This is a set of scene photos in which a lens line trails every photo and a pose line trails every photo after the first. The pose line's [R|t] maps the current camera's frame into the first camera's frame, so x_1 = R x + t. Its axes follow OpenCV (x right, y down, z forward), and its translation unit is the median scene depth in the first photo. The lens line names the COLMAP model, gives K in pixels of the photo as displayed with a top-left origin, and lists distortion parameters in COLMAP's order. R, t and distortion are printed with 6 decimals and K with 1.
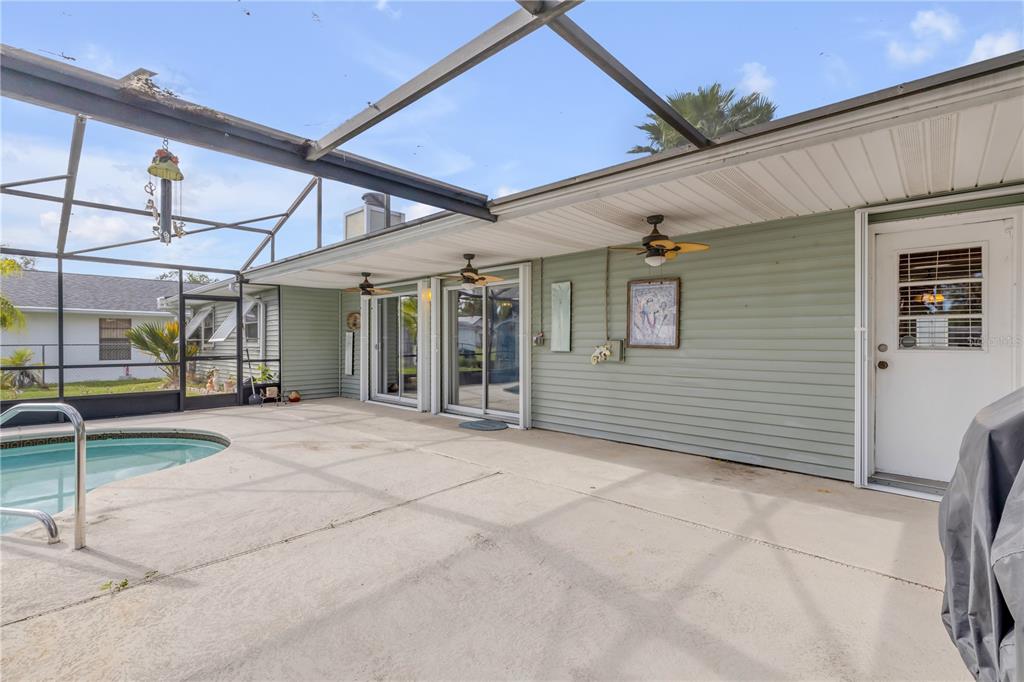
lens RADIAL K [[470.0, 0, 503.6], [0, 470.0, 341.3], [0, 0, 1]] dist [0.003072, -0.001305]
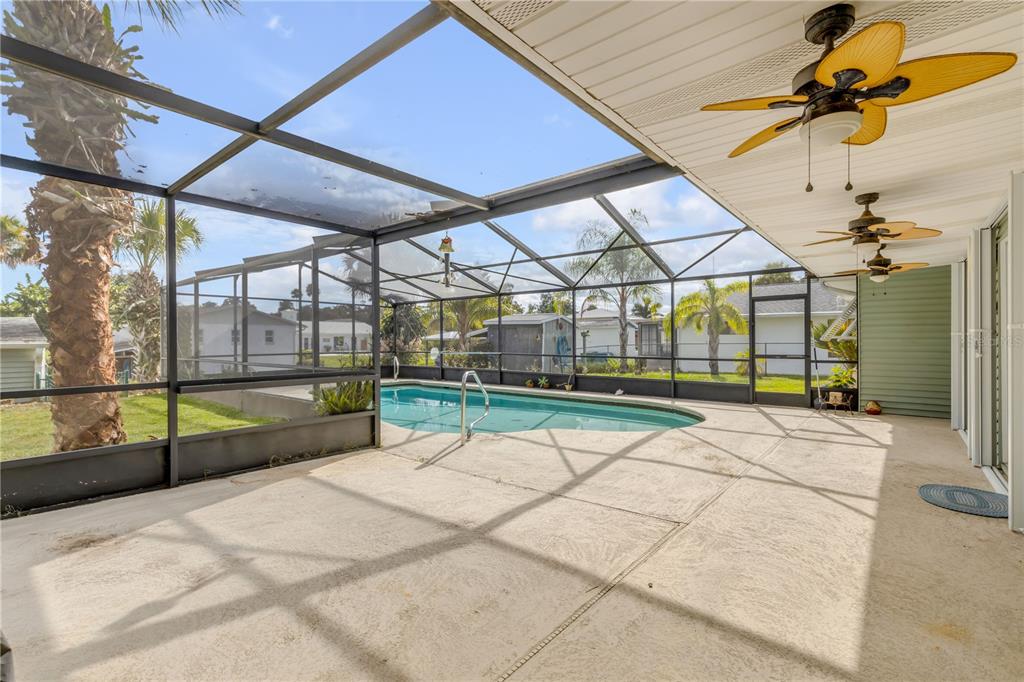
lens RADIAL K [[470.0, 0, 522.2], [0, 470.0, 342.6], [0, 0, 1]] dist [0.003072, -0.001305]
pose [[0.063141, 0.001959, -0.998003, 0.840109], [0.002139, 0.999996, 0.002098, 0.003313], [0.998002, -0.002267, 0.063136, 0.872468]]
